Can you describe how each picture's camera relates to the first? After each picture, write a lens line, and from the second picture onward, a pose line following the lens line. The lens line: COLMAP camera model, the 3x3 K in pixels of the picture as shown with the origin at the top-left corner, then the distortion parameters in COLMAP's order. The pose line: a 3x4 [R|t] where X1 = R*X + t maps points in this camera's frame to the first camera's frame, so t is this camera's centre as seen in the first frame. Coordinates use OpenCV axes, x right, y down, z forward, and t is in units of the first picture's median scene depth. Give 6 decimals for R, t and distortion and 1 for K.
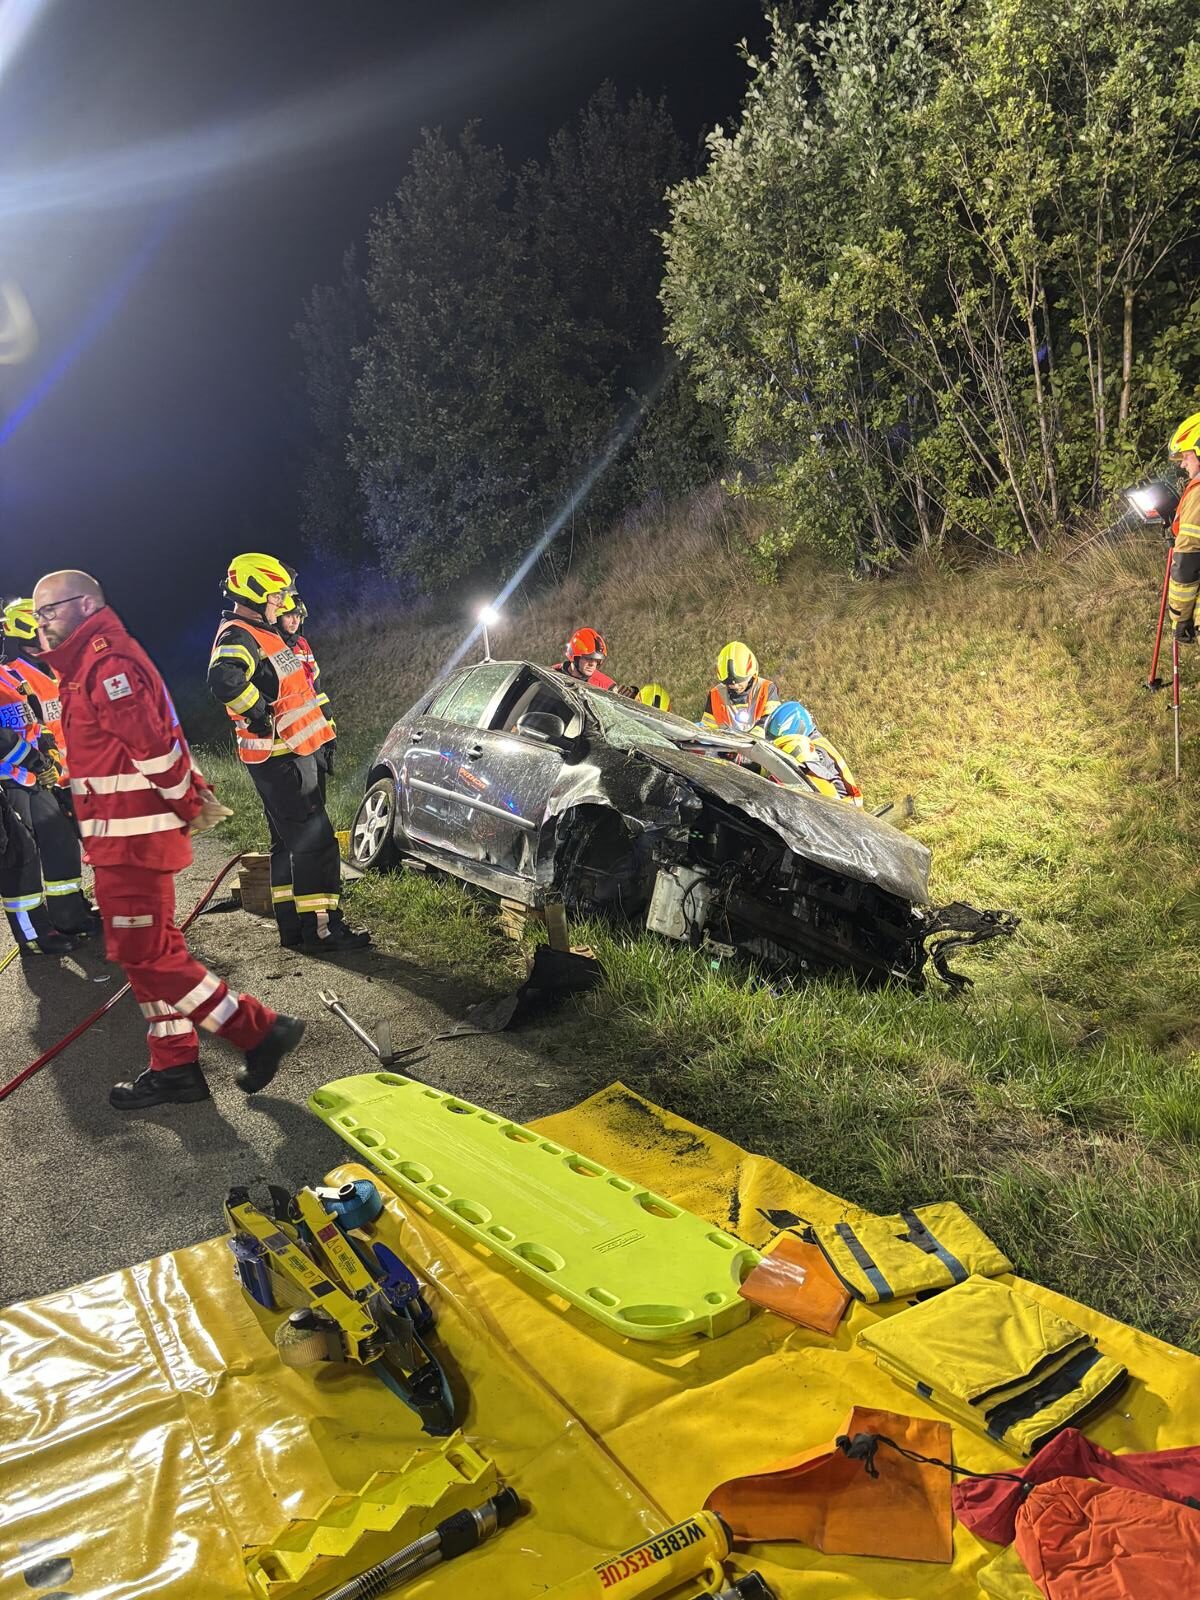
lens RADIAL K [[1390.5, 0, 600.0], [0, 1390.5, 800.0], [0, 0, 1]] dist [0.089407, -0.124917]
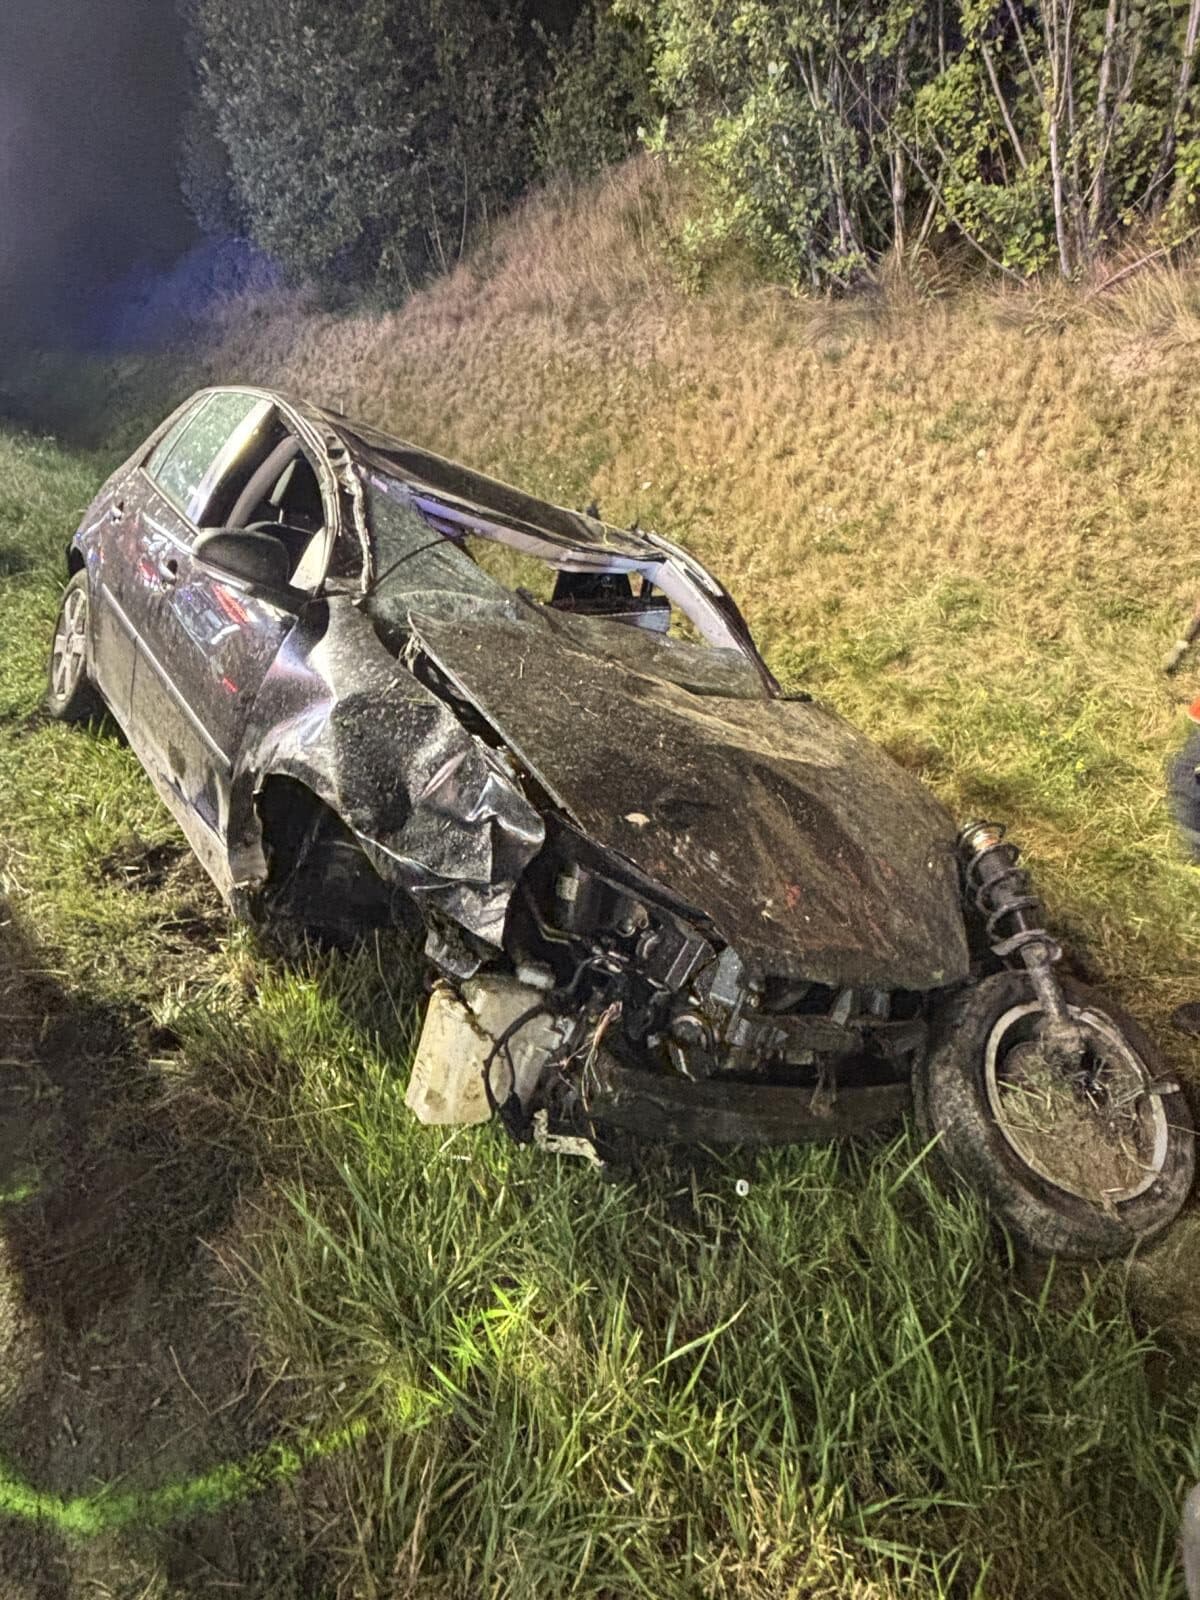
lens RADIAL K [[1033.2, 0, 625.9], [0, 1033.2, 799.3], [0, 0, 1]] dist [0.000532, -0.003196]
pose [[0.994164, 0.031773, 0.103093, 0.036453], [-0.061318, 0.952690, 0.297694, -0.057499], [-0.088757, -0.302278, 0.949079, 0.389320]]
